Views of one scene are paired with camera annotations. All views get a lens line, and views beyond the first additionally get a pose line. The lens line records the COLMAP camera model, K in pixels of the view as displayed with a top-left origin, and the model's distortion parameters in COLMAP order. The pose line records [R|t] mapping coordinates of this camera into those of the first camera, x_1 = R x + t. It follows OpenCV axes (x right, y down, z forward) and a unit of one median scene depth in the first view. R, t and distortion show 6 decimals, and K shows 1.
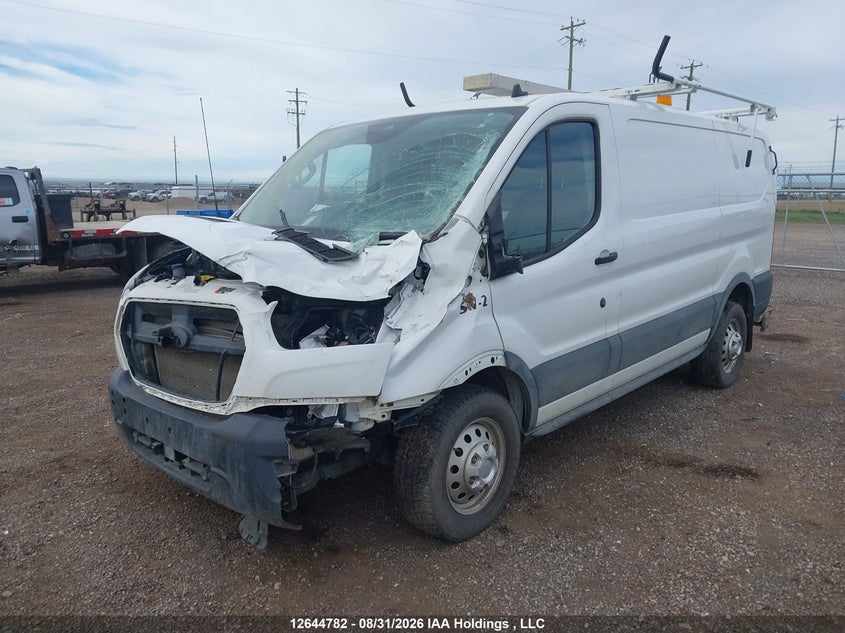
lens RADIAL K [[696.9, 0, 422.5], [0, 696.9, 316.5], [0, 0, 1]] dist [0.118185, -0.202005]
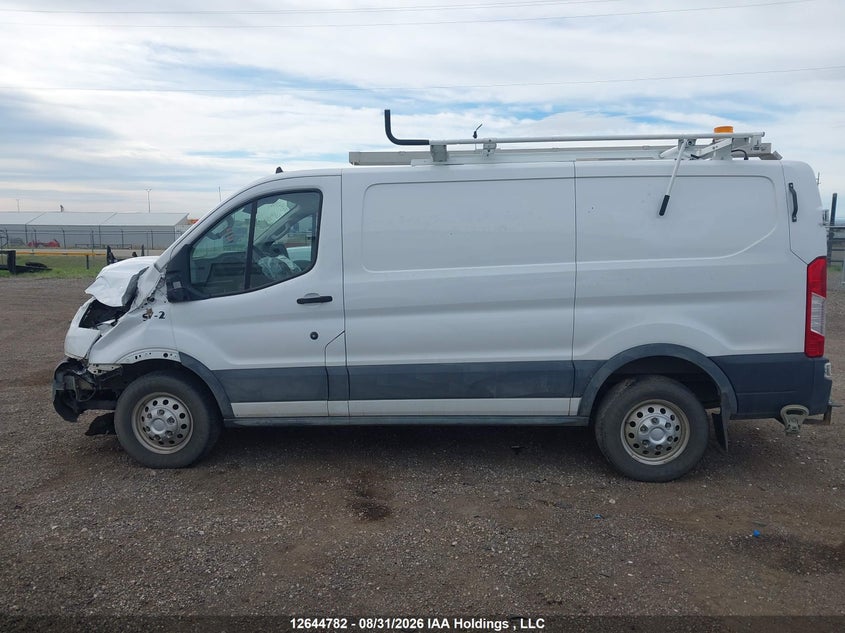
lens RADIAL K [[694.5, 0, 422.5], [0, 694.5, 316.5], [0, 0, 1]] dist [0.028208, 0.000783]
pose [[0.623428, 0.096029, -0.775961, 1.468359], [-0.137974, 0.990367, 0.011711, -0.104475], [0.769611, 0.099762, 0.630672, 0.425959]]
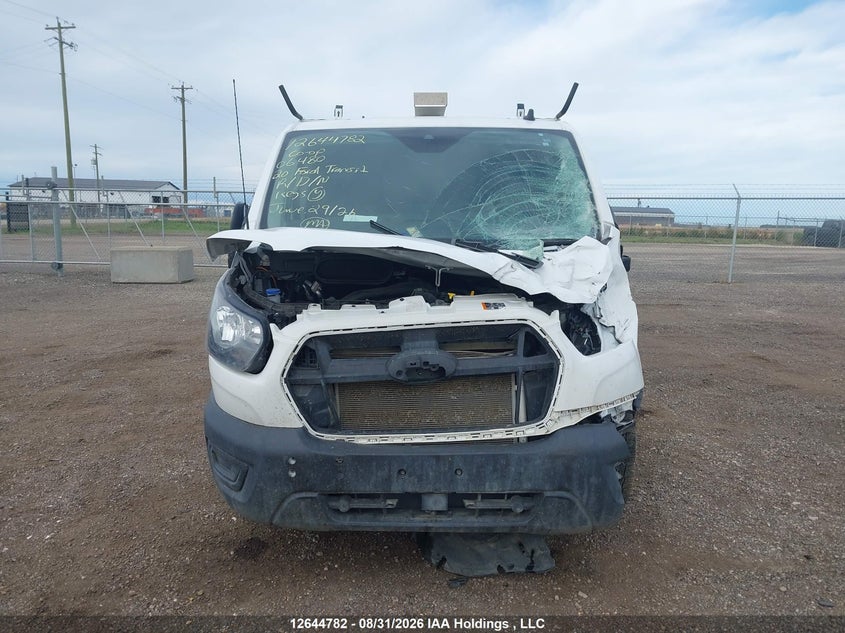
lens RADIAL K [[697.8, 0, 357.1], [0, 697.8, 311.1], [0, 0, 1]] dist [0.043201, -0.000802]
pose [[0.728031, -0.093306, 0.679165, -0.945920], [0.111460, 0.993623, 0.017027, -0.060126], [-0.676422, 0.063303, 0.733788, 0.407650]]
